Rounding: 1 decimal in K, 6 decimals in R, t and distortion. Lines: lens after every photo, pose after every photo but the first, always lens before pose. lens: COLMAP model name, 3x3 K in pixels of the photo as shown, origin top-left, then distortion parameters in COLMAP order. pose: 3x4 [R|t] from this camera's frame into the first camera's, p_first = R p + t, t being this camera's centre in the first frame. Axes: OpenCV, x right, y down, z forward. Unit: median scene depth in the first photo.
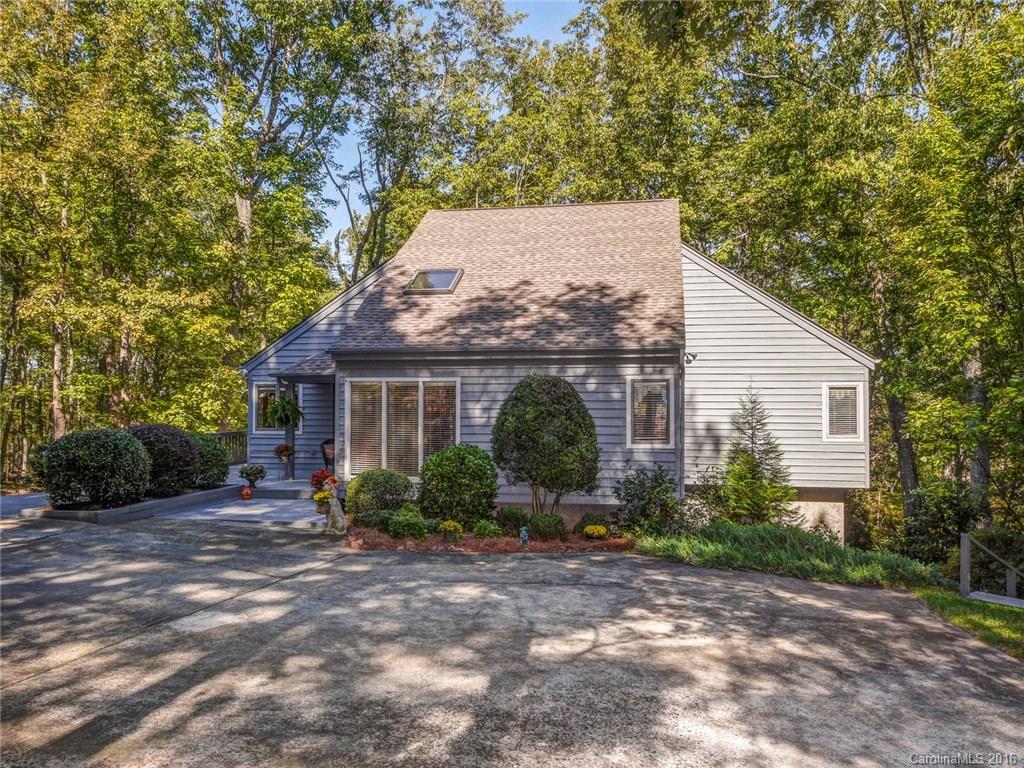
lens RADIAL K [[828.7, 0, 511.8], [0, 828.7, 364.7], [0, 0, 1]] dist [0.030931, -0.000857]
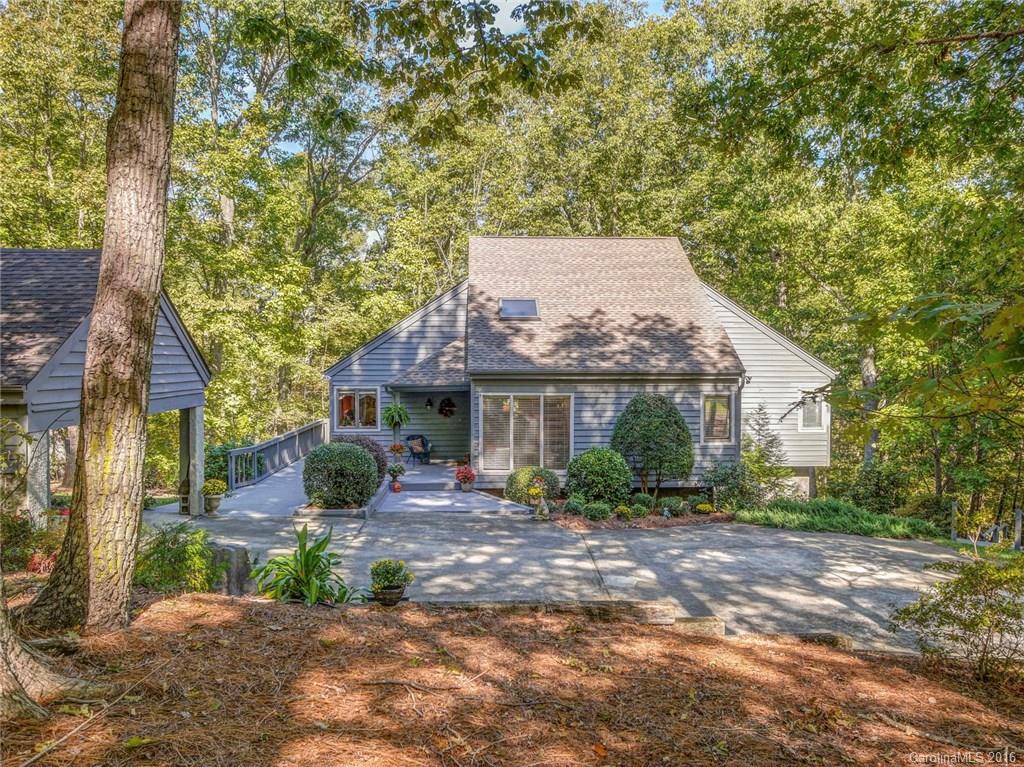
lens RADIAL K [[838.6, 0, 512.0], [0, 838.6, 383.5], [0, 0, 1]] dist [-0.002965, 0.000488]
pose [[0.969023, -0.004473, 0.246929, -0.478713], [-0.012182, 0.997753, 0.065876, -0.082086], [-0.246669, -0.066843, 0.966792, -0.225656]]
